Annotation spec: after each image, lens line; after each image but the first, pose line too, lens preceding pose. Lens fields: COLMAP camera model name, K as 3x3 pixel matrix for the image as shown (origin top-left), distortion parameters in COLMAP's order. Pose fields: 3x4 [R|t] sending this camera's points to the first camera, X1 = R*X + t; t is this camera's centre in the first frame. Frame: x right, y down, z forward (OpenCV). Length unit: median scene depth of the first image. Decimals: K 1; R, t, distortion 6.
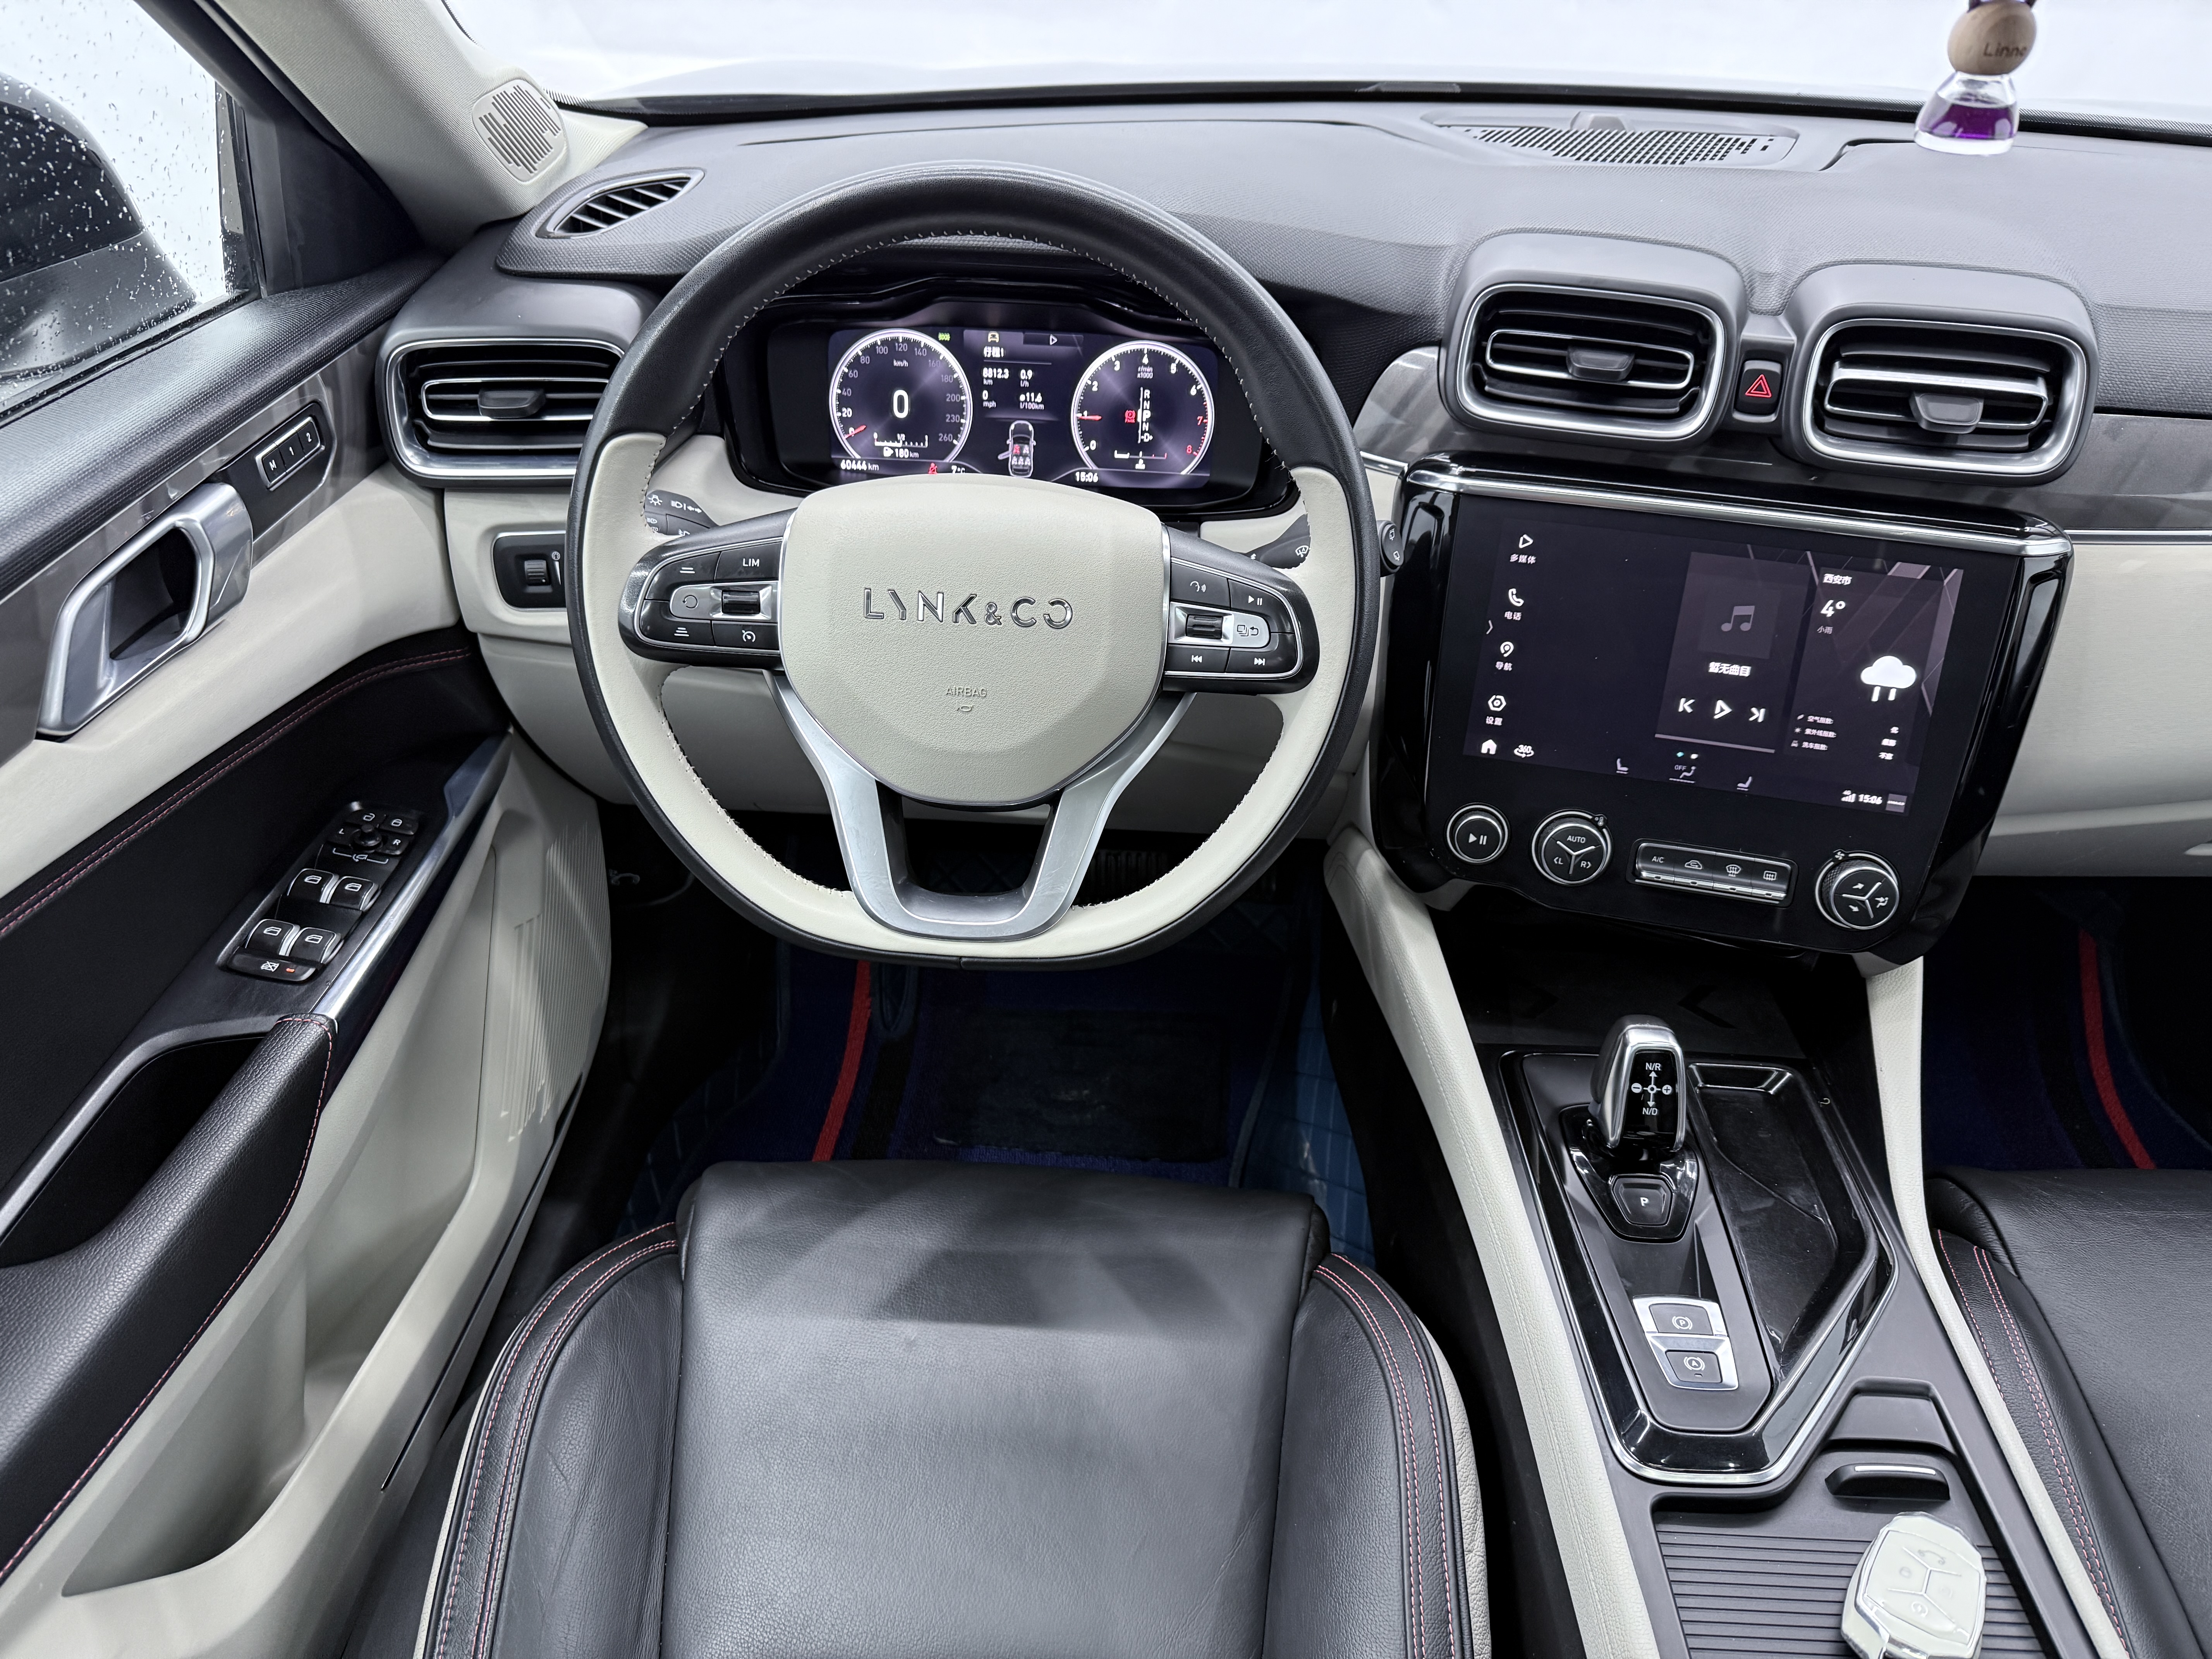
lens RADIAL K [[1550.3, 0, 1099.7], [0, 1550.3, 834.4], [0, 0, 1]] dist [0.157922, -0.344825]
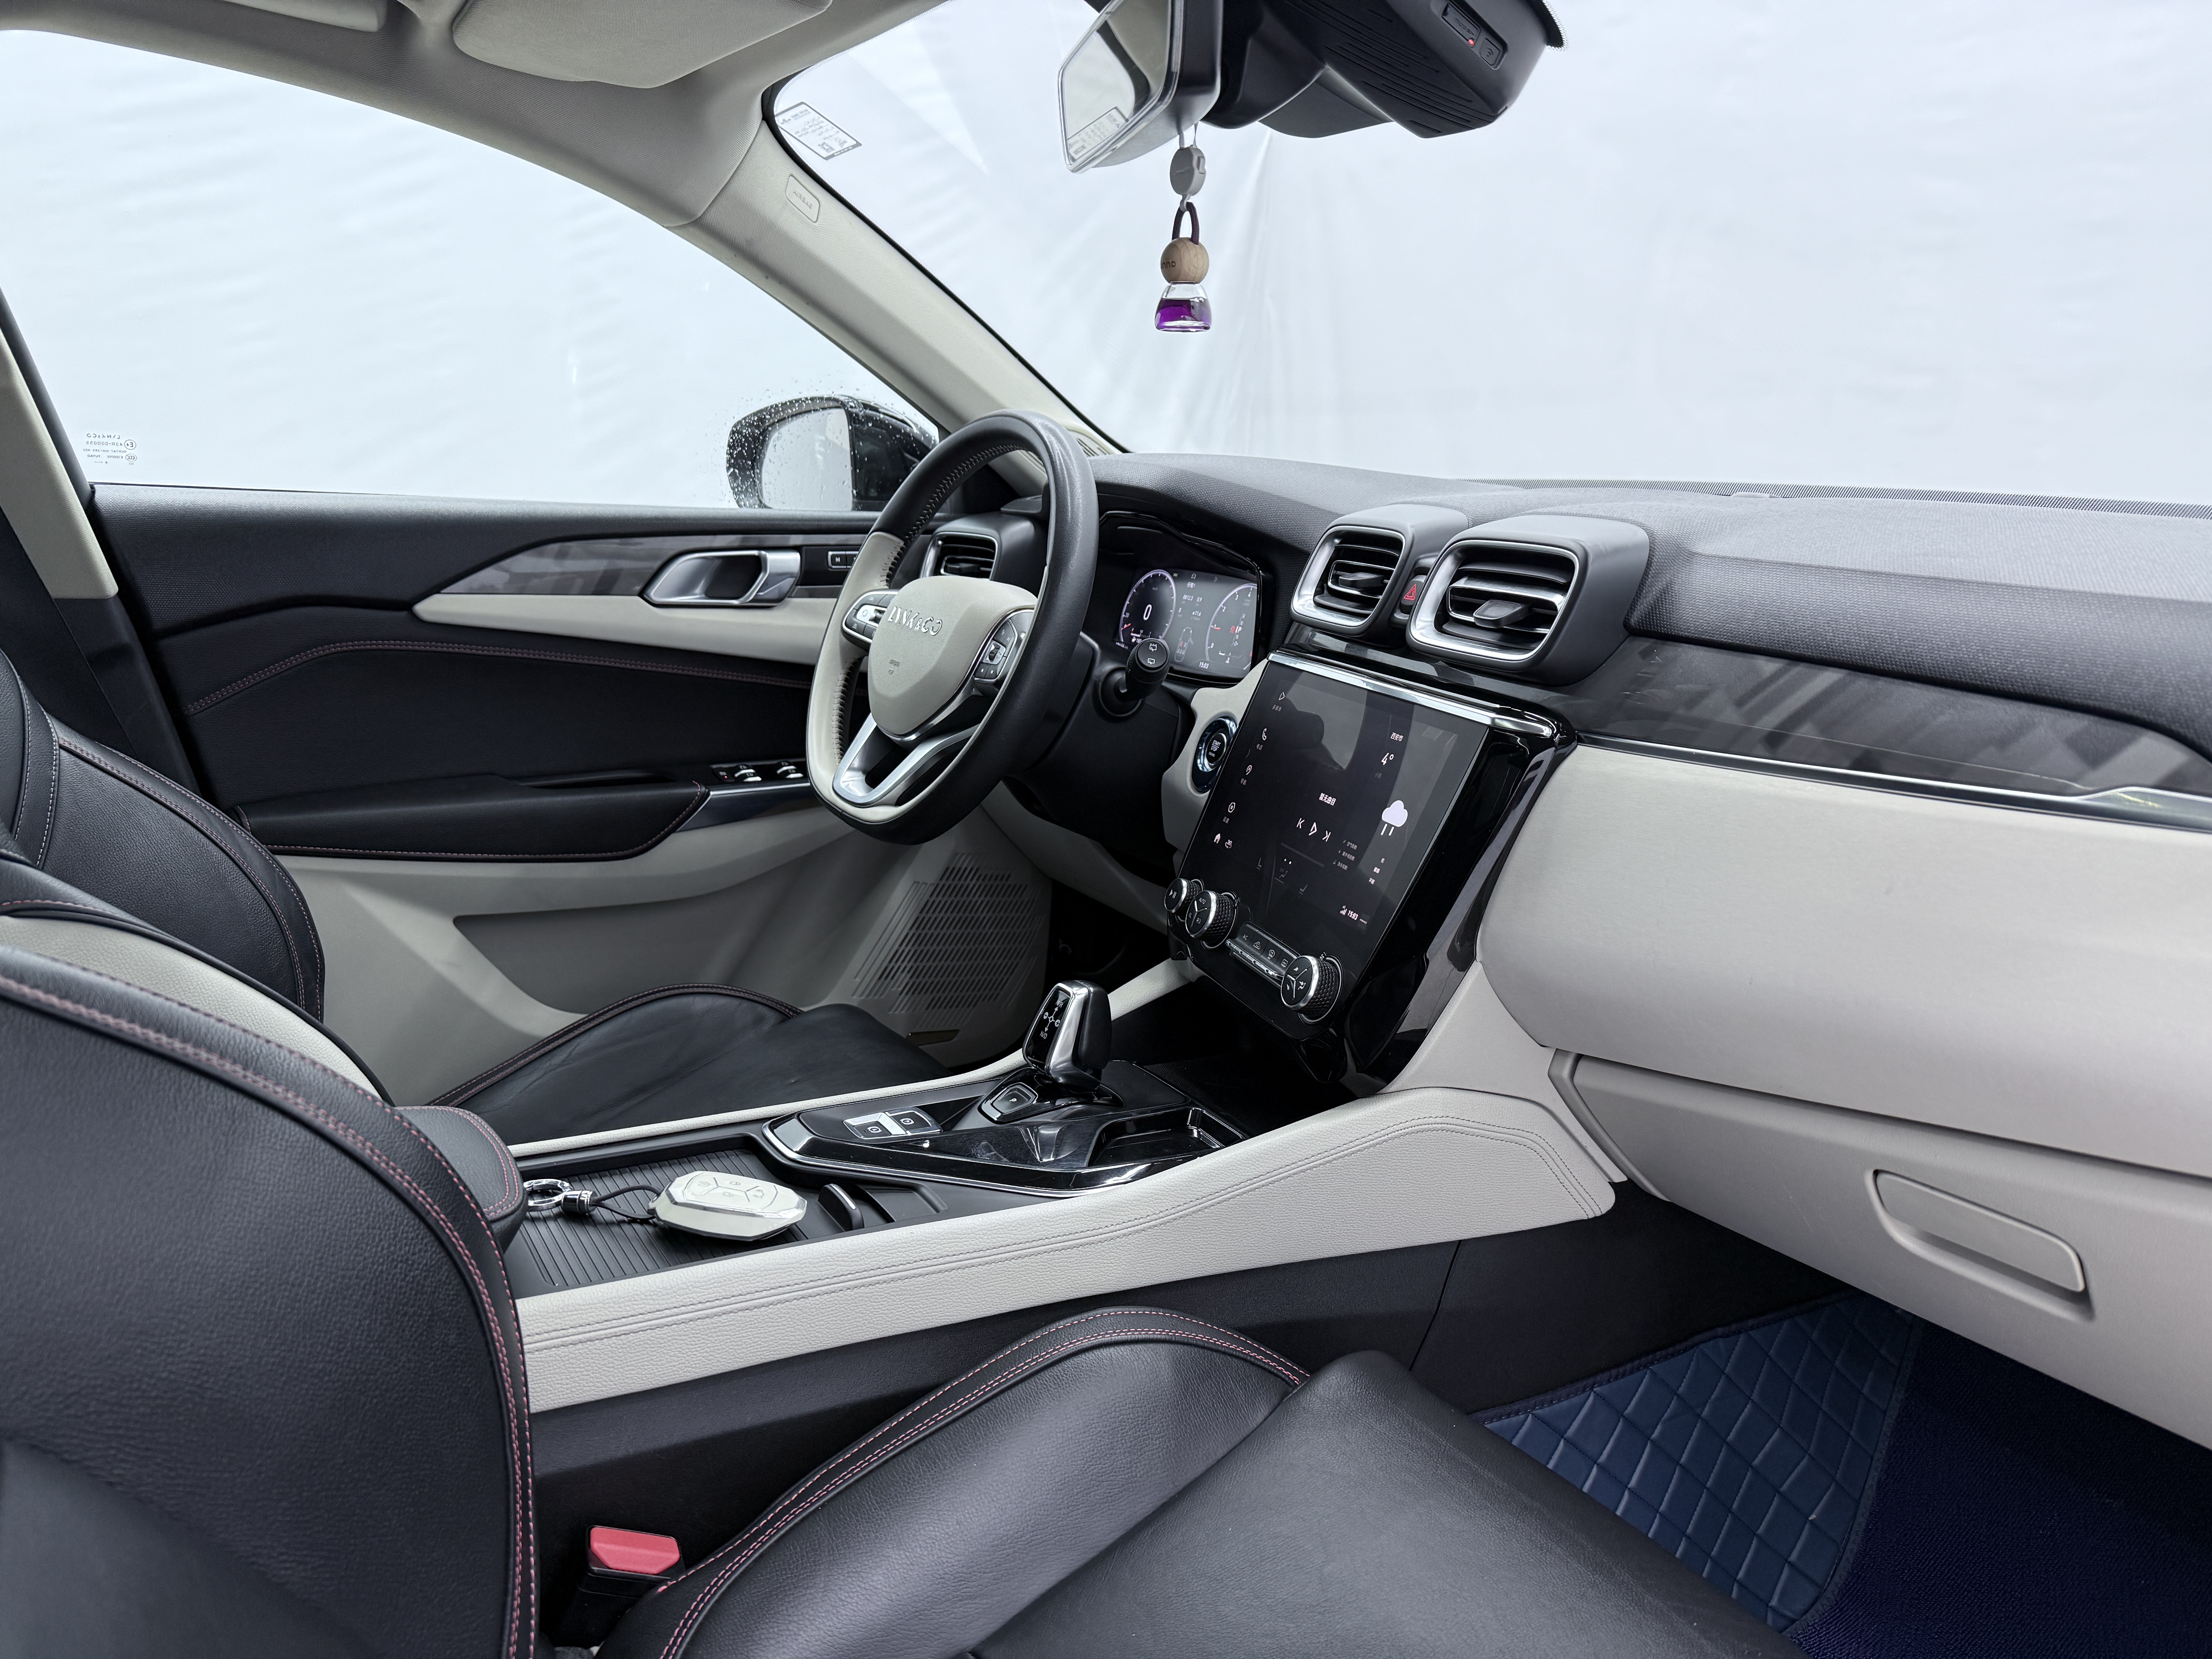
lens RADIAL K [[1520.5, 0, 1106.0], [0, 1520.5, 829.5], [0, 0, 1]] dist [0.054318, -0.101114]
pose [[0.566451, 0.194746, -0.800754, 1.233644], [-0.490746, 0.860318, -0.137920, 0.161530], [0.662043, 0.471092, 0.582899, 0.197803]]
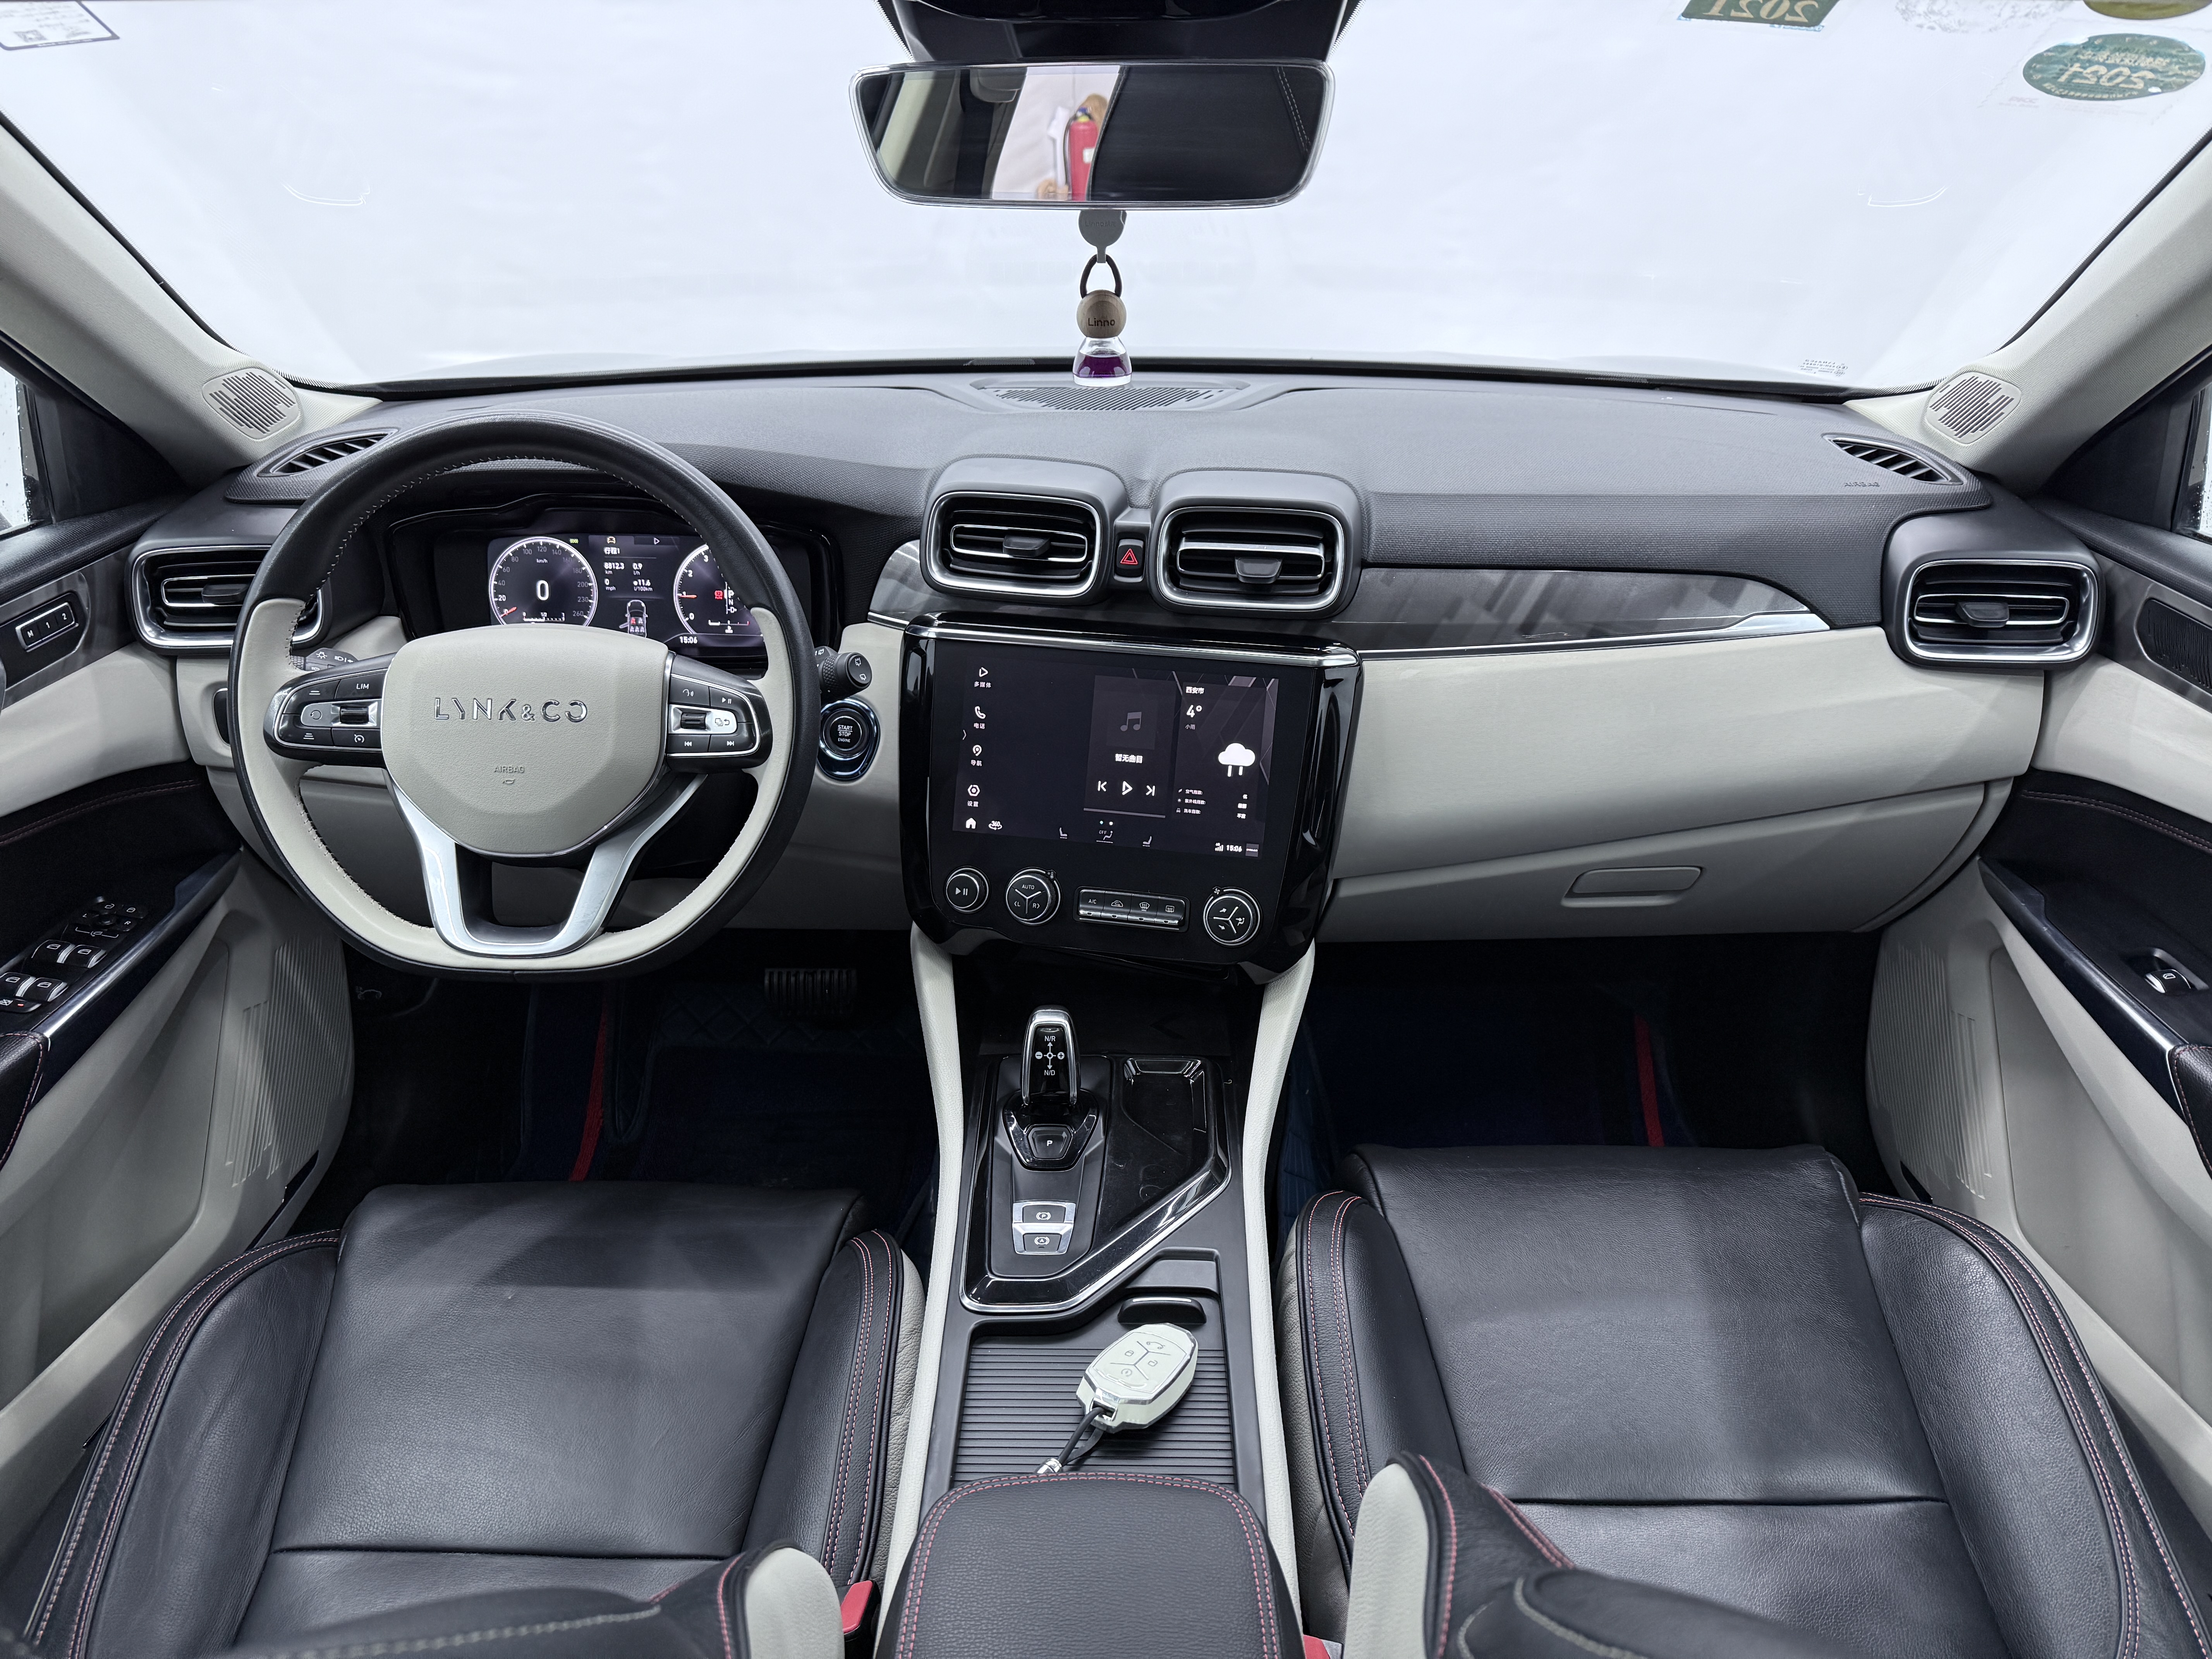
lens RADIAL K [[1520.5, 0, 1106.0], [0, 1520.5, 829.5], [0, 0, 1]] dist [0.054318, -0.101114]
pose [[0.998647, -0.031290, 0.041528, 0.315672], [0.037310, 0.987497, -0.153160, 0.154744], [-0.036216, 0.154502, 0.987329, -0.288581]]
